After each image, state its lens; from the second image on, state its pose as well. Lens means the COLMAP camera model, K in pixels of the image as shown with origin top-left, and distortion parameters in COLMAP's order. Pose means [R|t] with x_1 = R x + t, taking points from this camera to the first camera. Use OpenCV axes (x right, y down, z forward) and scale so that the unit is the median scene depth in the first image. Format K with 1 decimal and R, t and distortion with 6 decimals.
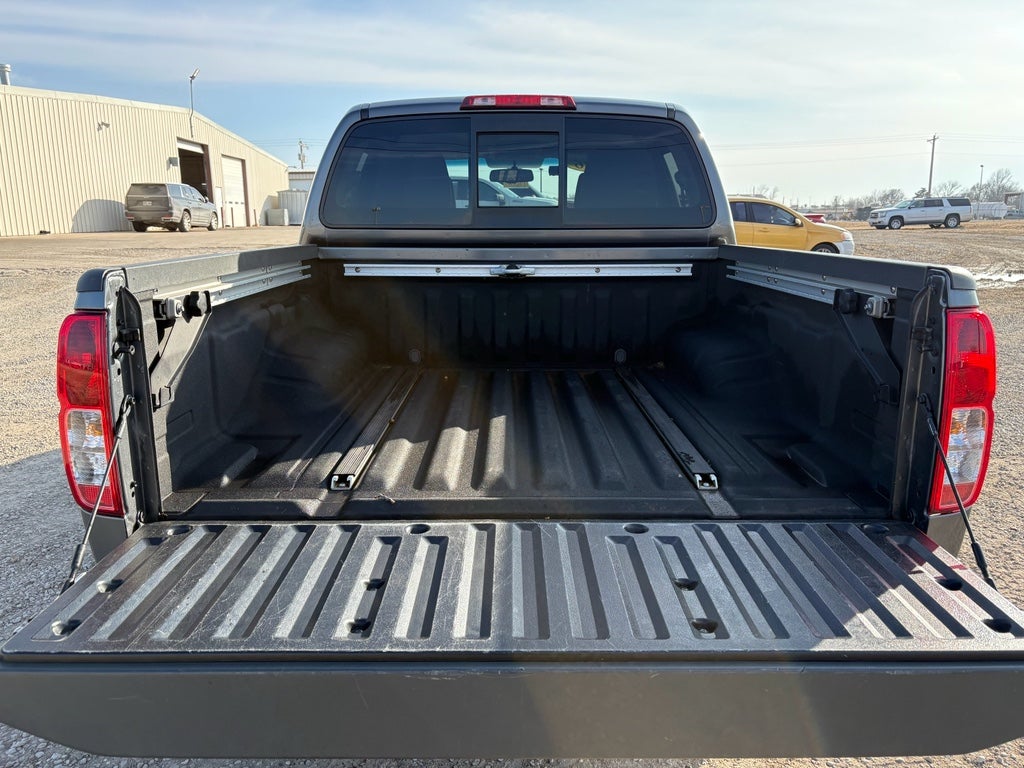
lens RADIAL K [[776.3, 0, 504.0], [0, 776.3, 383.2], [0, 0, 1]] dist [0.092161, -0.112339]
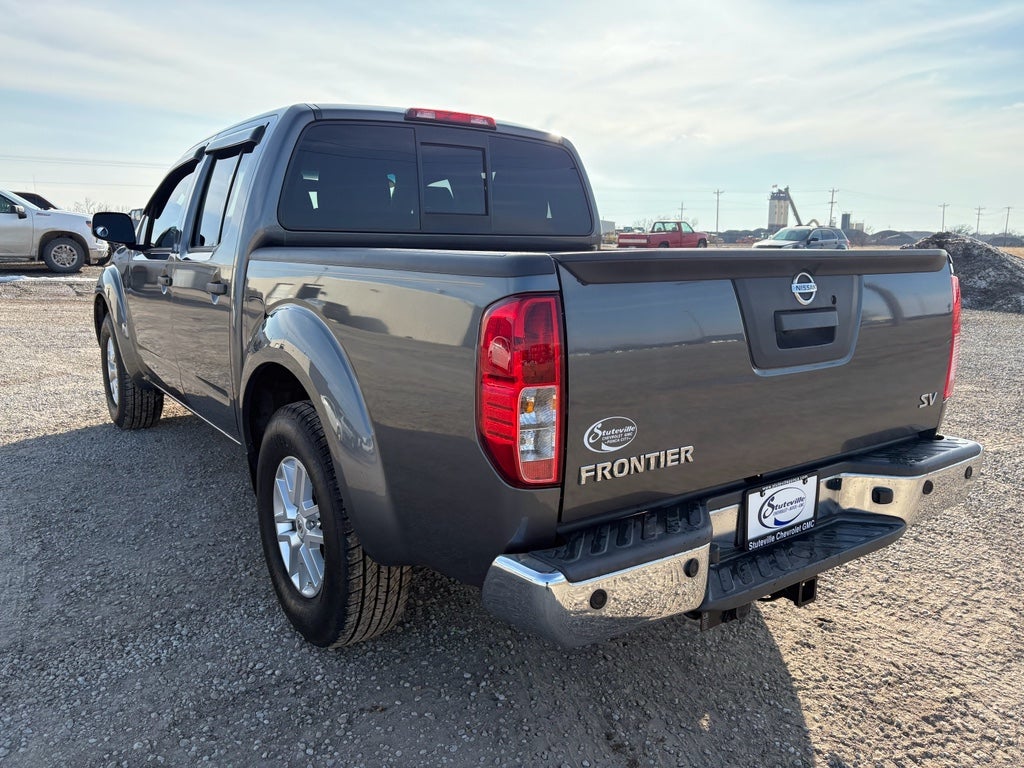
lens RADIAL K [[781.9, 0, 508.4], [0, 781.9, 368.9], [0, 0, 1]] dist [0.077118, -0.088939]
pose [[0.806747, -0.088354, 0.584254, -0.116190], [0.116599, 0.993120, -0.010817, 0.001674], [-0.579279, 0.076850, 0.811499, 0.018355]]
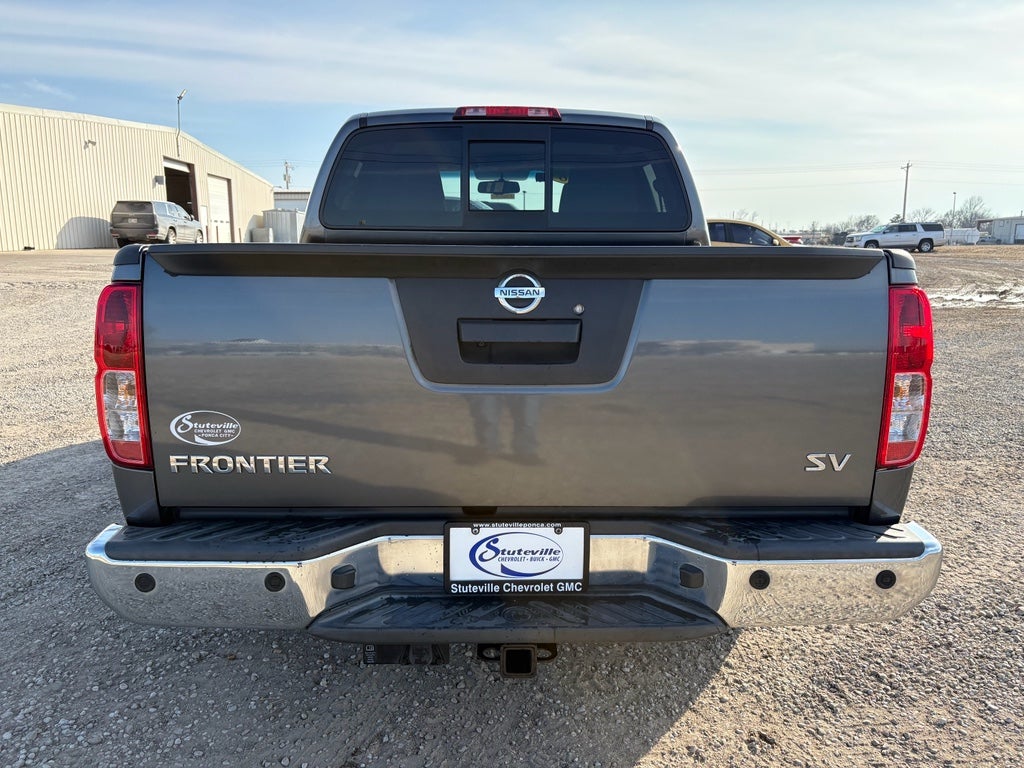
lens RADIAL K [[781.9, 0, 508.4], [0, 781.9, 368.9], [0, 0, 1]] dist [0.077118, -0.088939]
pose [[0.999644, 0.002326, 0.026563, -0.001609], [-0.001083, 0.998907, -0.046724, 0.008162], [-0.026642, 0.046679, 0.998555, -0.011731]]
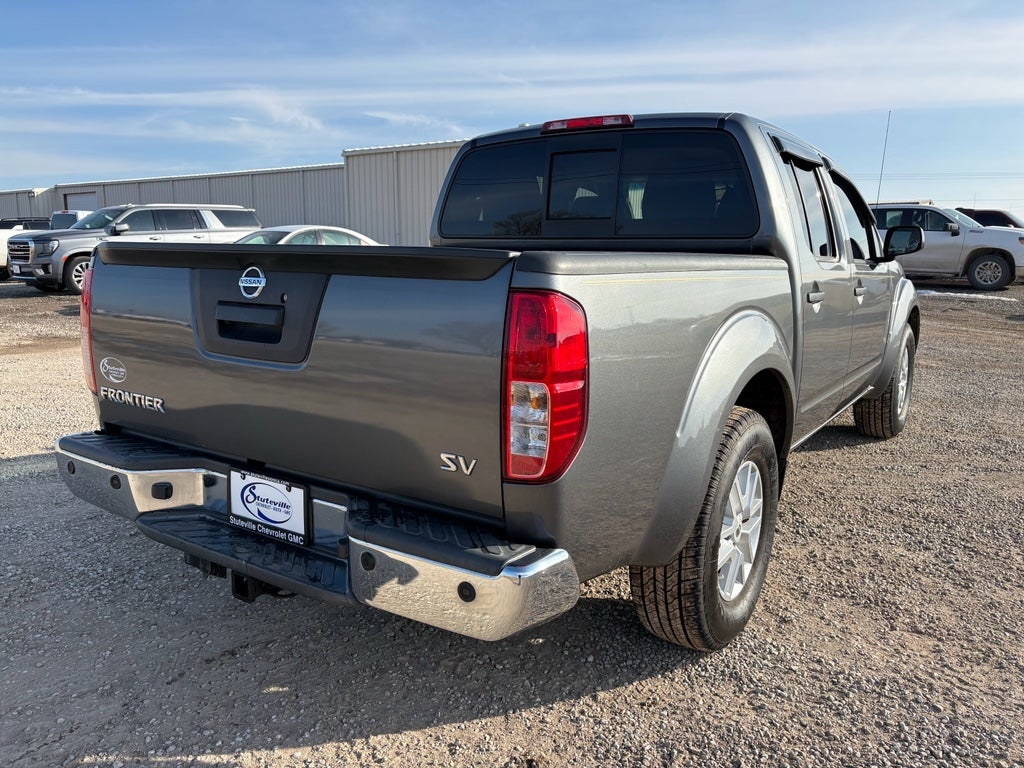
lens RADIAL K [[781.9, 0, 508.4], [0, 781.9, 368.9], [0, 0, 1]] dist [0.077118, -0.088939]
pose [[0.825996, 0.096451, -0.555363, 0.113523], [-0.132080, 0.990940, -0.024345, 0.004508], [0.547983, 0.093461, 0.831252, 0.010936]]
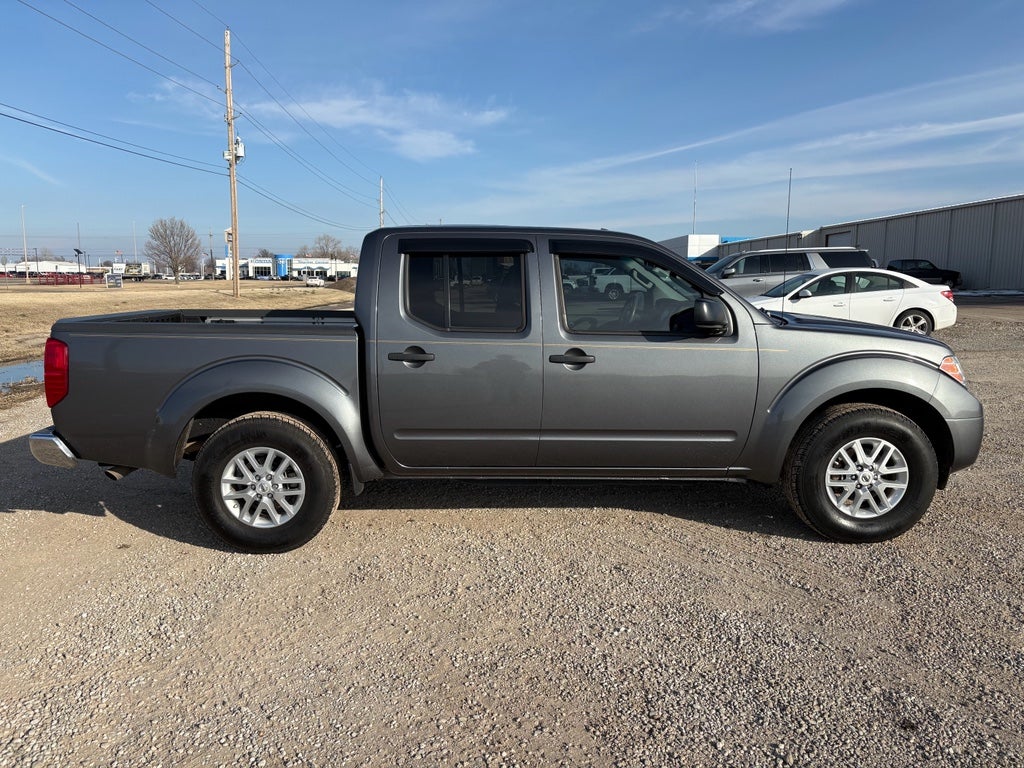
lens RADIAL K [[781.9, 0, 508.4], [0, 781.9, 368.9], [0, 0, 1]] dist [0.077118, -0.088939]
pose [[0.022674, 0.122308, -0.992233, 0.340247], [-0.218097, 0.969189, 0.114483, -0.063434], [0.975664, 0.213808, 0.048651, 0.244057]]
